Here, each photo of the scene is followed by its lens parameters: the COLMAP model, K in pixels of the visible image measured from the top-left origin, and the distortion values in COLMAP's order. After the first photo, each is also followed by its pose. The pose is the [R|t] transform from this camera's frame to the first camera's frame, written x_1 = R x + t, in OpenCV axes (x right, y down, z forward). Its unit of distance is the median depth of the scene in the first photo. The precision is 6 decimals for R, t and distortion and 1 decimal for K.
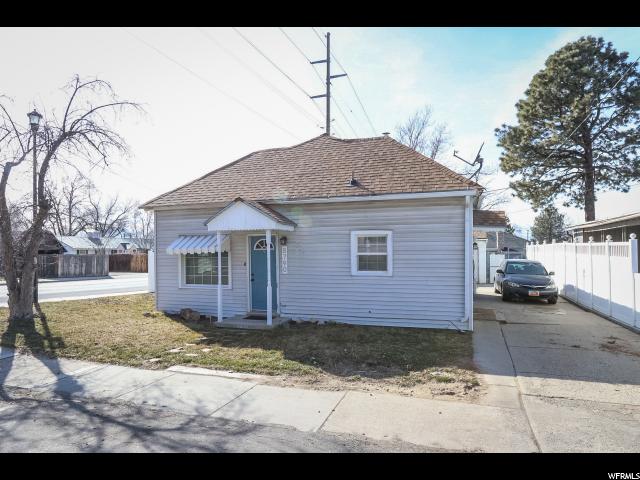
lens RADIAL K [[424.9, 0, 318.9], [0, 424.9, 252.8], [0, 0, 1]] dist [-0.006052, 0.000809]
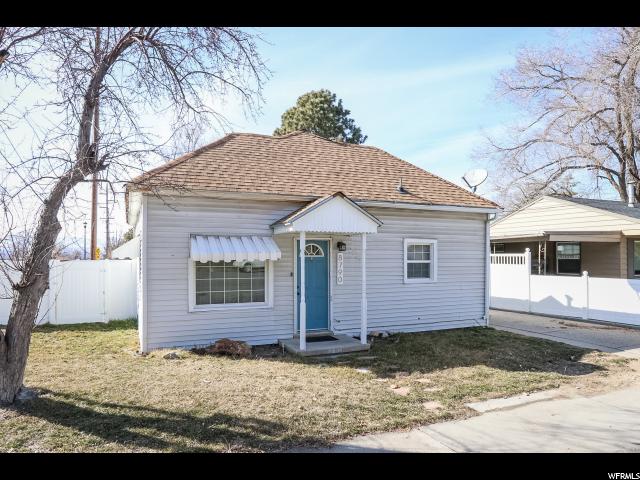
lens RADIAL K [[409.3, 0, 318.4], [0, 409.3, 259.5], [0, 0, 1]] dist [-0.008462, -0.000099]
pose [[0.738578, 0.005073, 0.674149, -0.720769], [-0.000862, 0.999978, -0.006580, 0.003904], [-0.674167, 0.004279, 0.738566, 0.436161]]
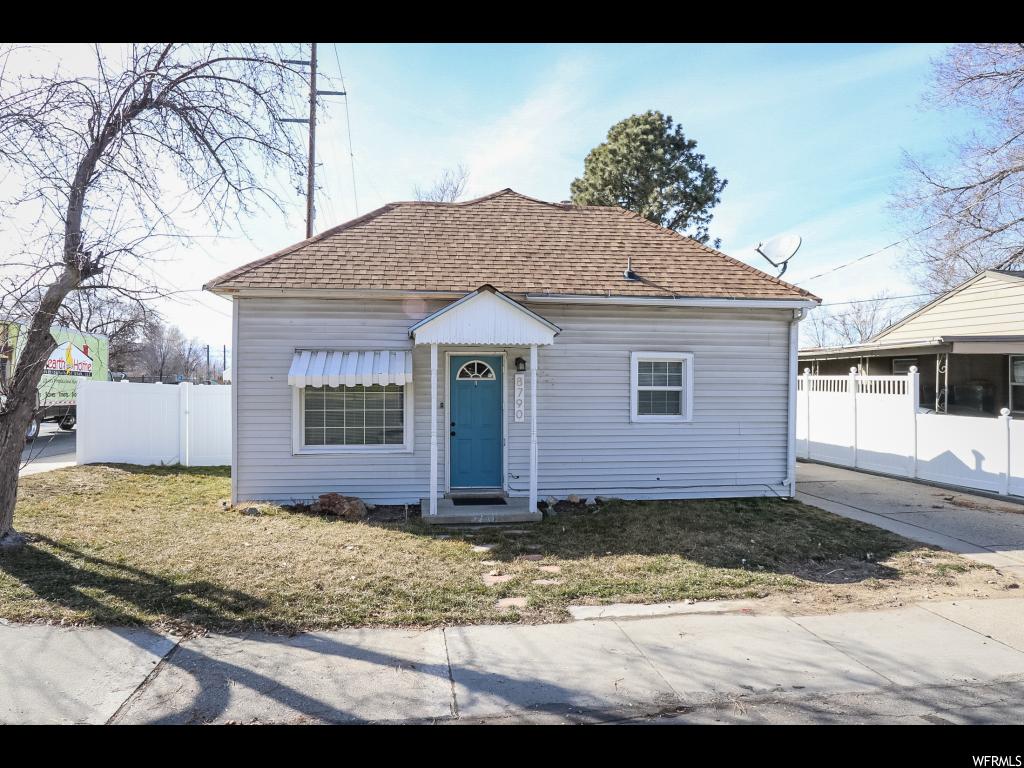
lens RADIAL K [[643.2, 0, 512.0], [0, 643.2, 384.0], [0, 0, 1]] dist [-0.011522, 0.001943]
pose [[0.887537, 0.009012, 0.460647, -0.524063], [-0.008601, 0.999959, -0.002991, 0.000461], [-0.460655, -0.001307, 0.887578, 0.240092]]
